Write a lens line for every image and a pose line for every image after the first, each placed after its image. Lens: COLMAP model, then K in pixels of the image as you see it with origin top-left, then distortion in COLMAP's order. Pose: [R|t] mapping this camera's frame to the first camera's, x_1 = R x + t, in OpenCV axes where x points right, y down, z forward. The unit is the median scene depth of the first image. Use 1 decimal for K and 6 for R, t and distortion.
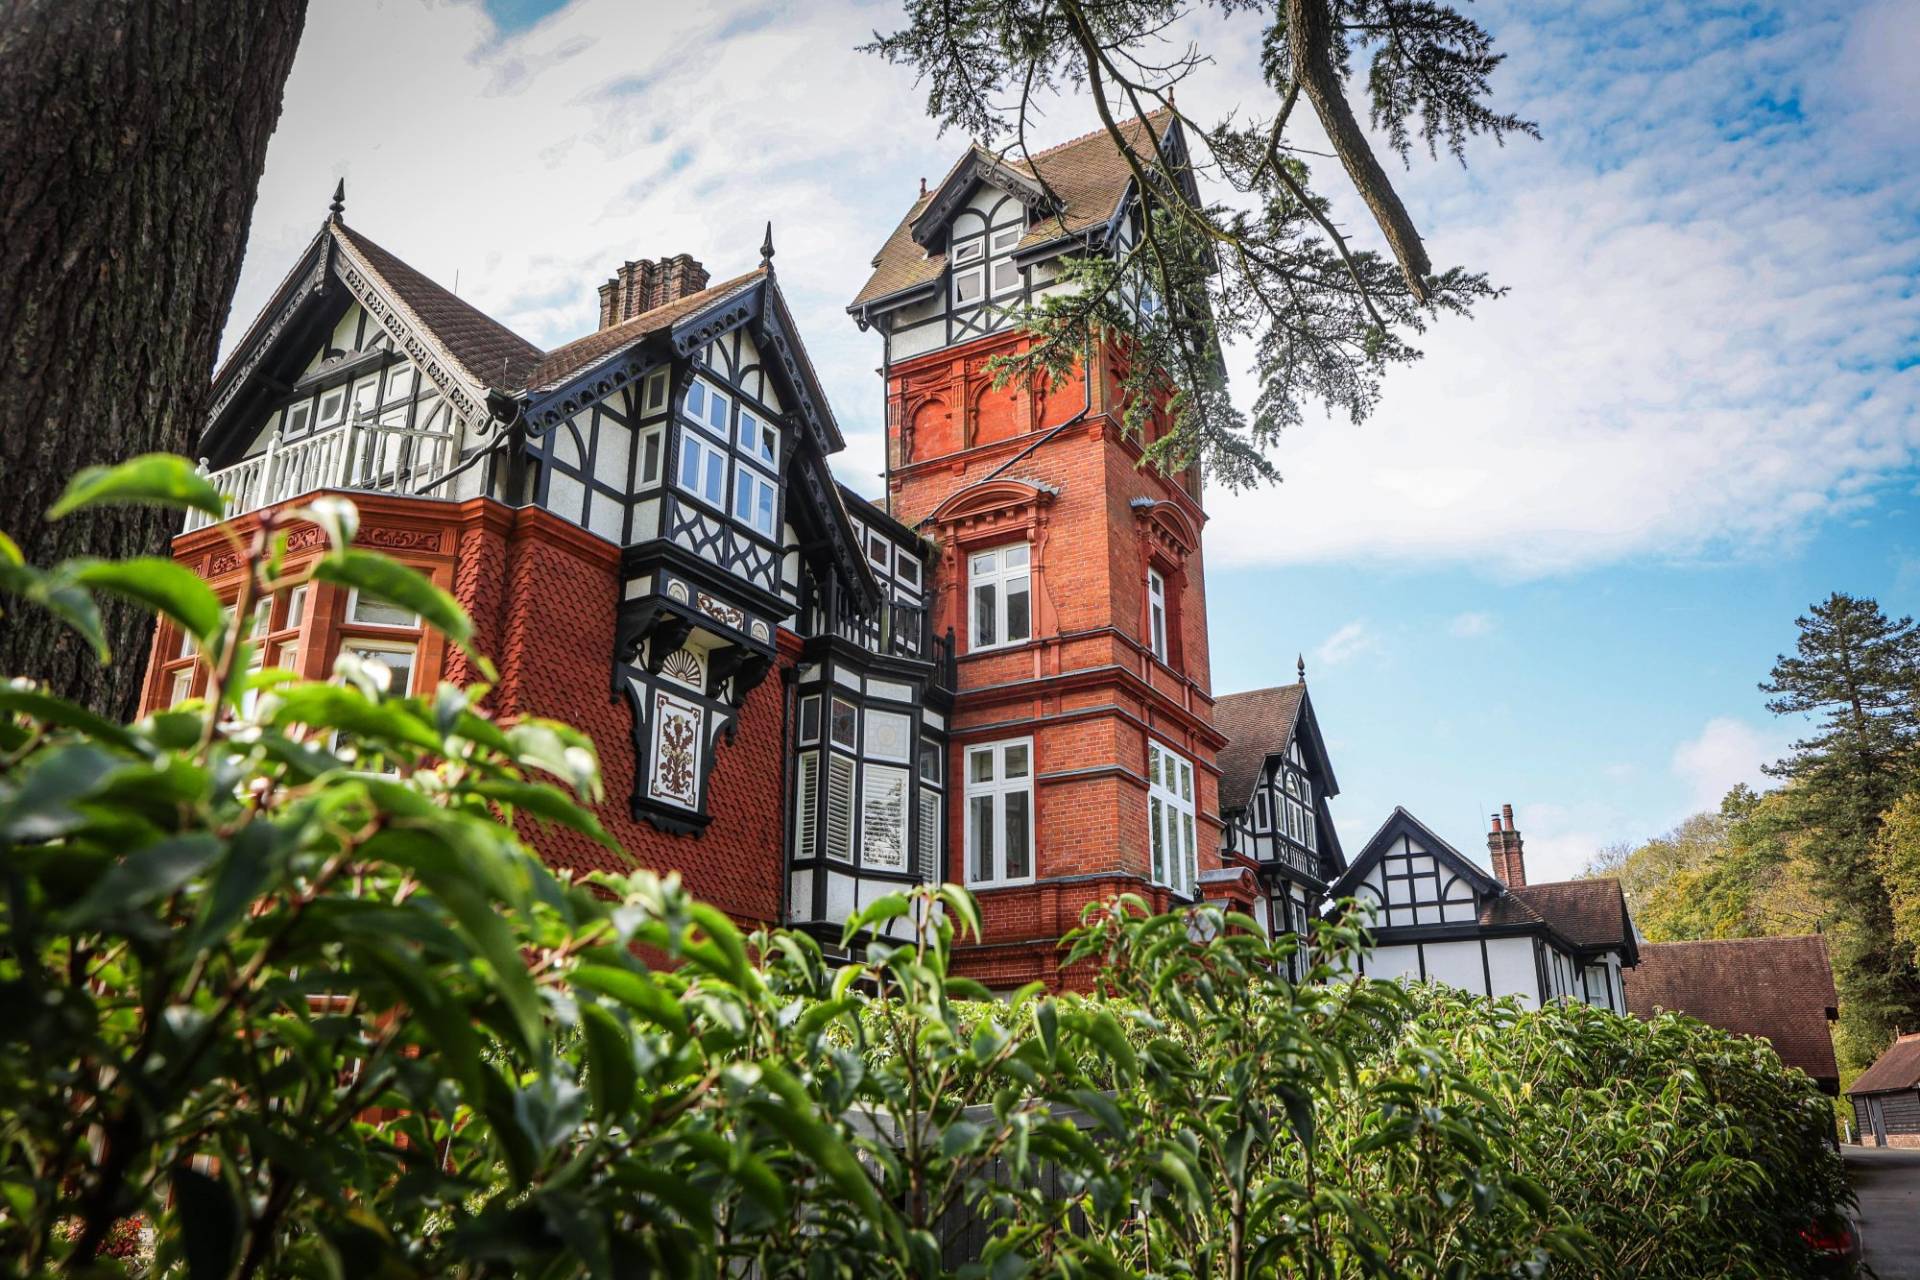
lens RADIAL K [[1427.1, 0, 969.2], [0, 1427.1, 627.4], [0, 0, 1]] dist [-0.008895, -0.019832]
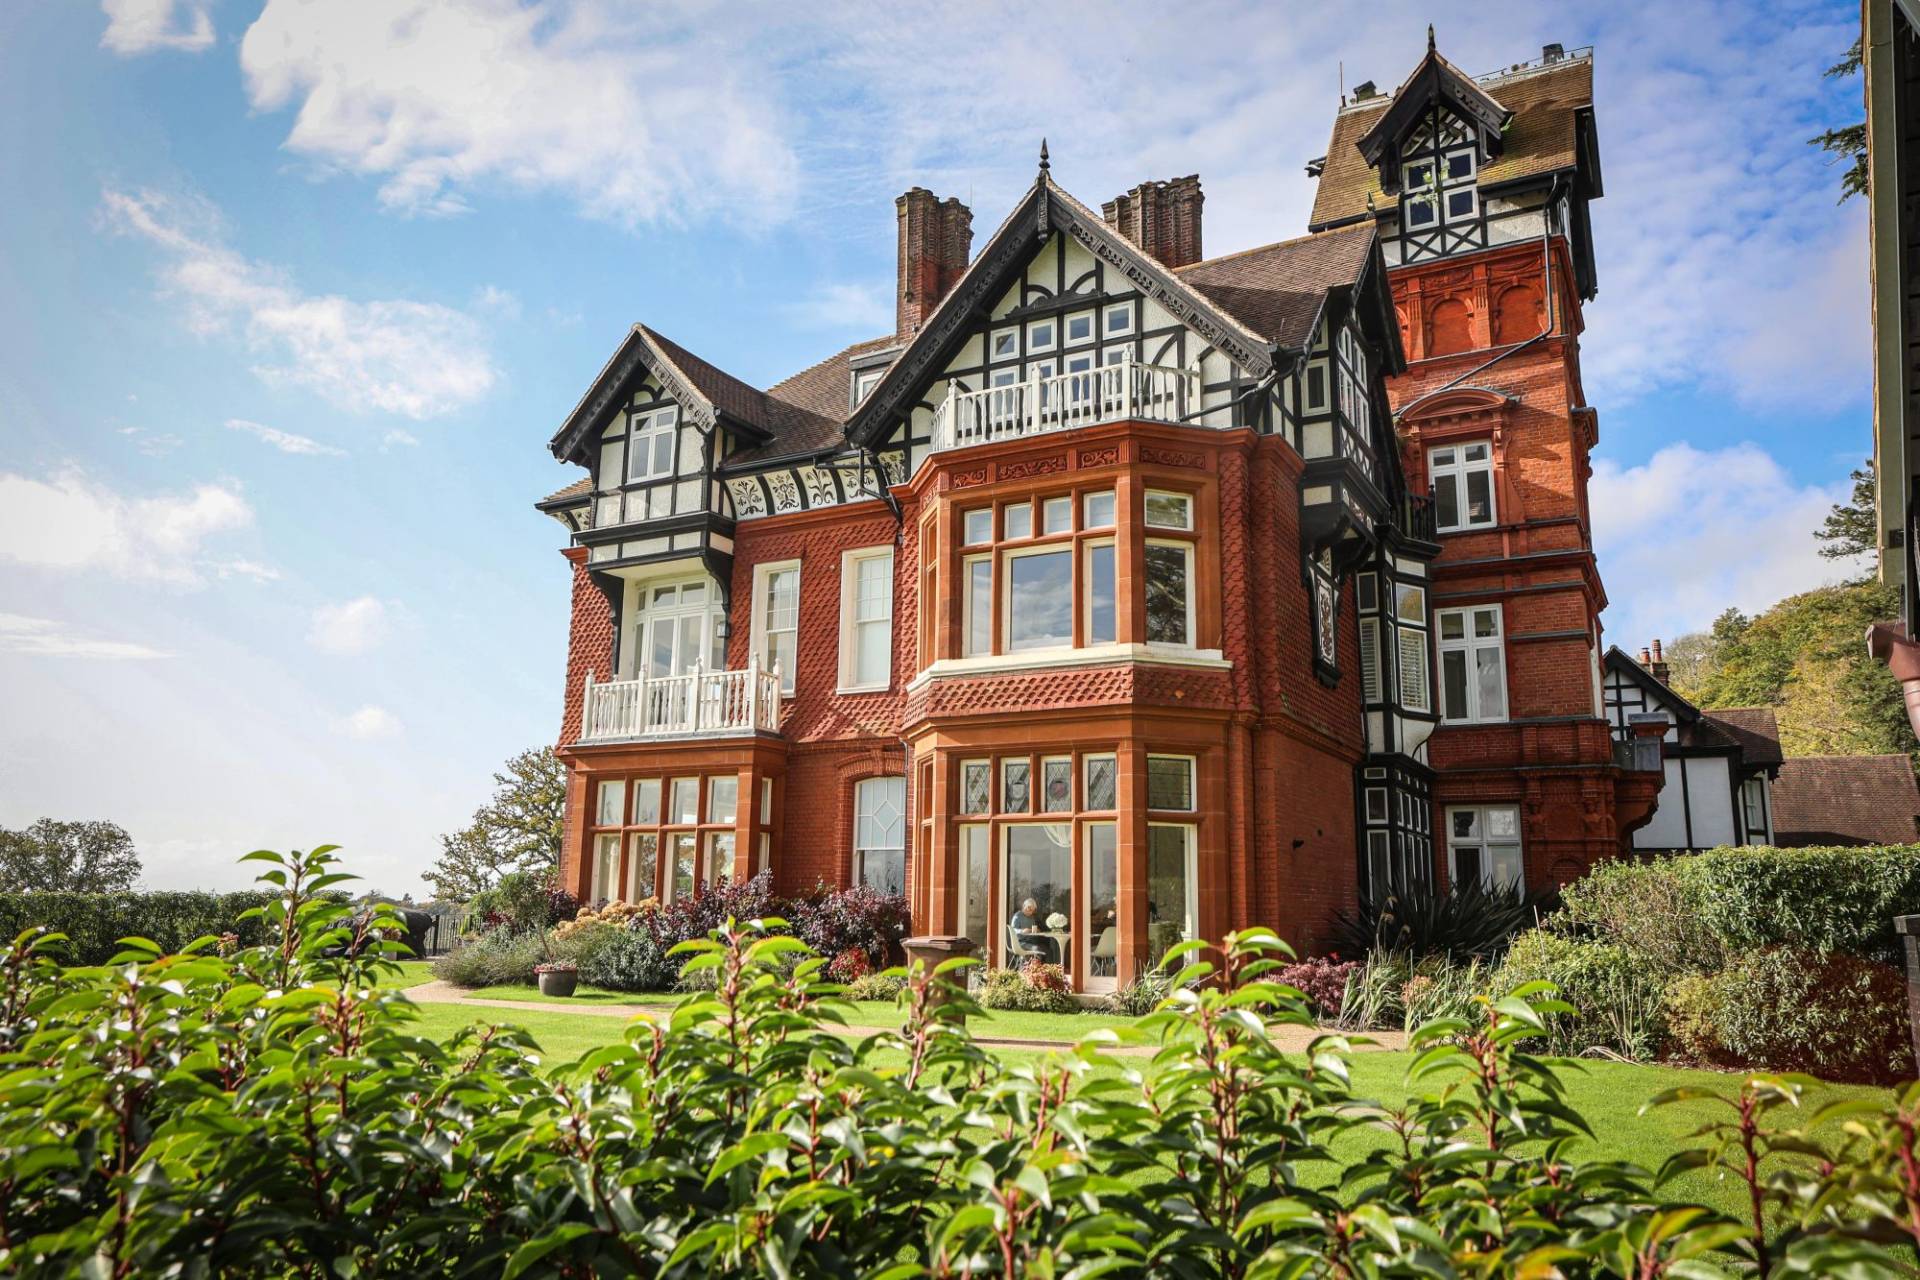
lens RADIAL K [[1324.8, 0, 957.4], [0, 1324.8, 648.1], [0, 0, 1]] dist [-0.004568, -0.005292]
pose [[0.999772, 0.020860, 0.004510, -0.375799], [-0.021307, 0.987592, 0.155591, -0.047349], [-0.001208, -0.155652, 0.987811, -0.121593]]
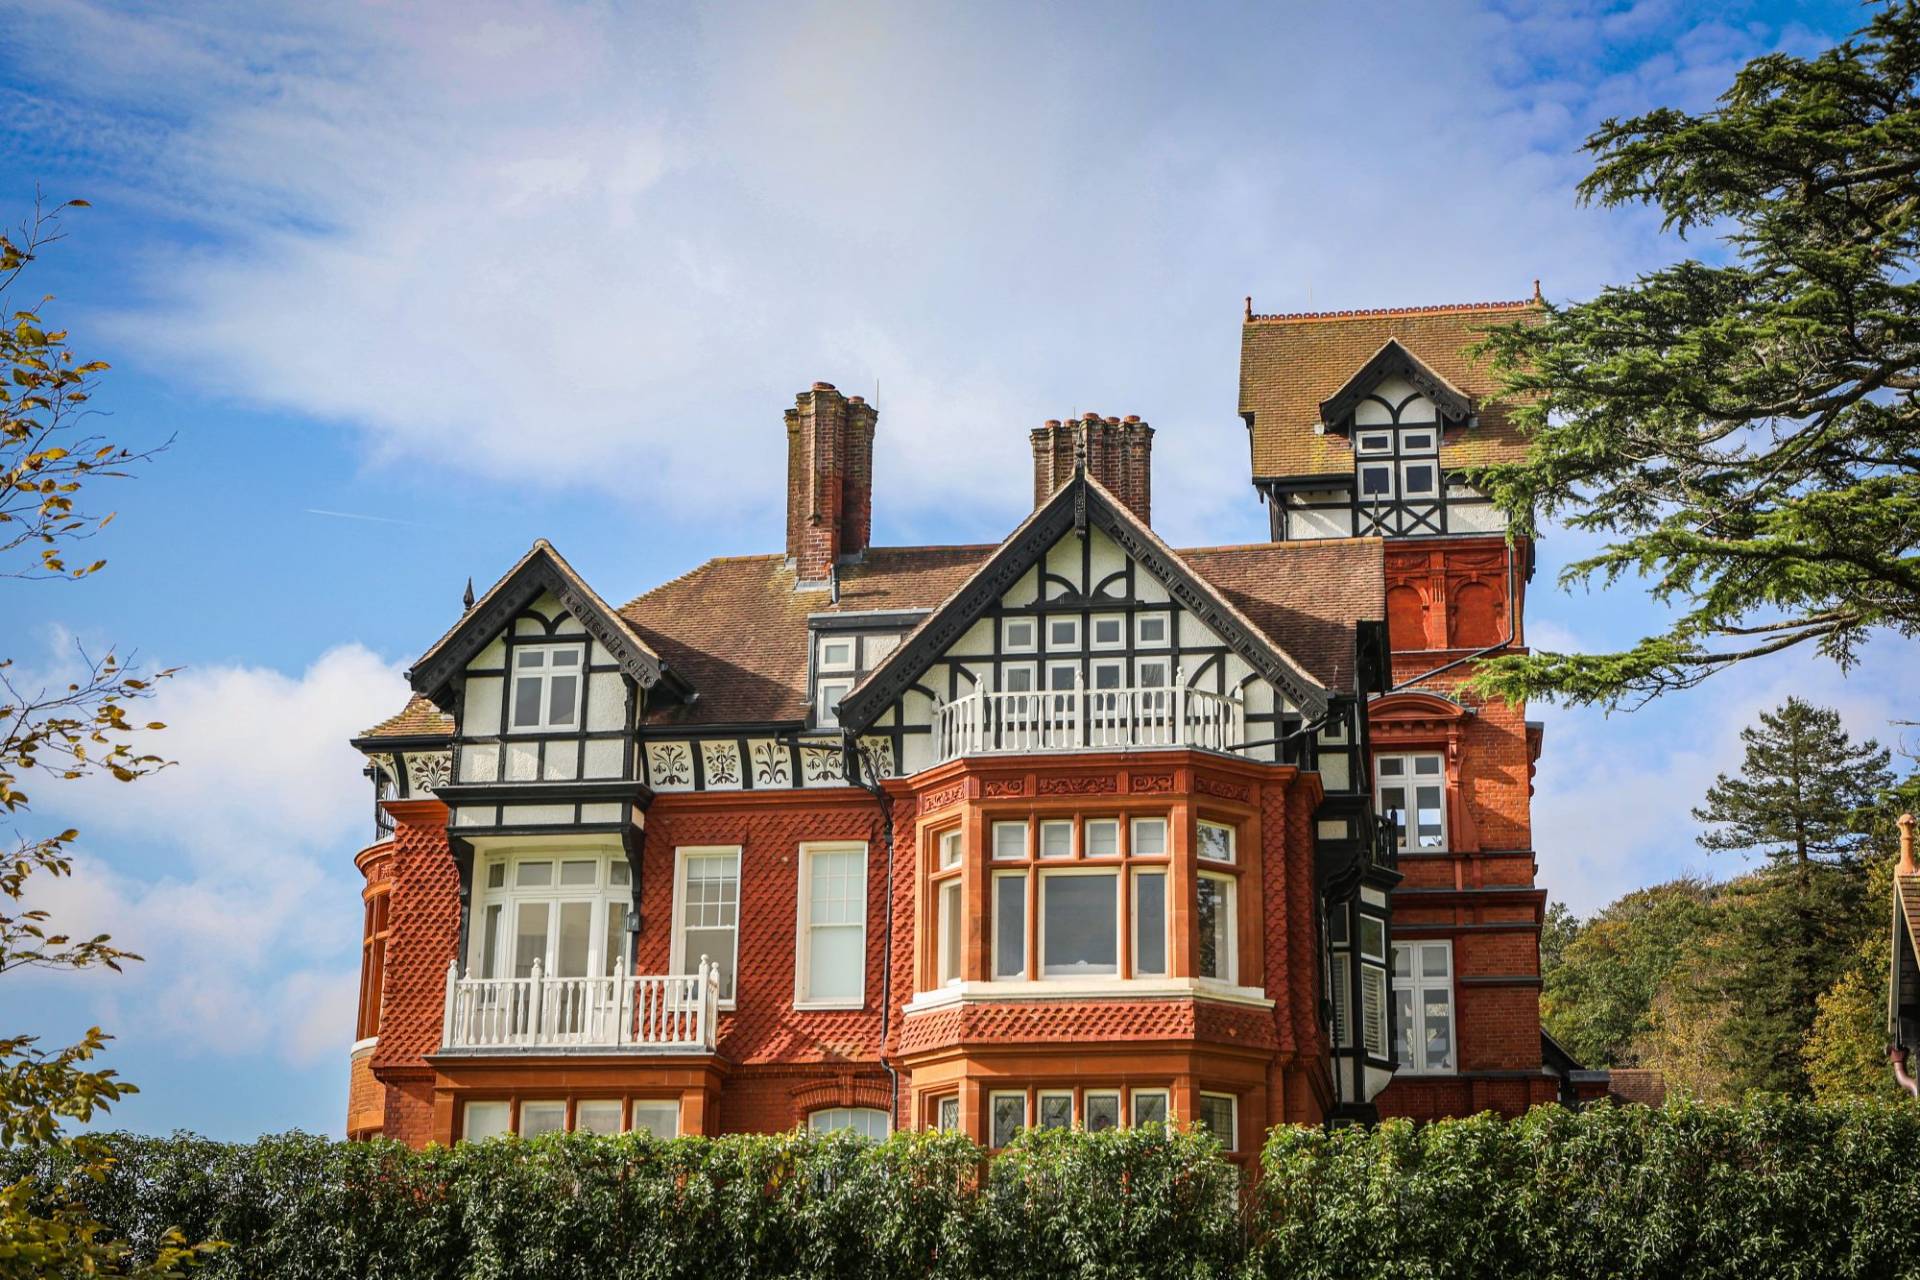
lens RADIAL K [[2708.3, 0, 955.1], [0, 2708.3, 630.0], [0, 0, 1]] dist [-0.011347, 0.000000]
pose [[0.941611, 0.114180, 0.316752, -0.878597], [-0.131359, 0.990774, 0.033346, -0.157816], [-0.310022, -0.073007, 0.947922, -0.740652]]
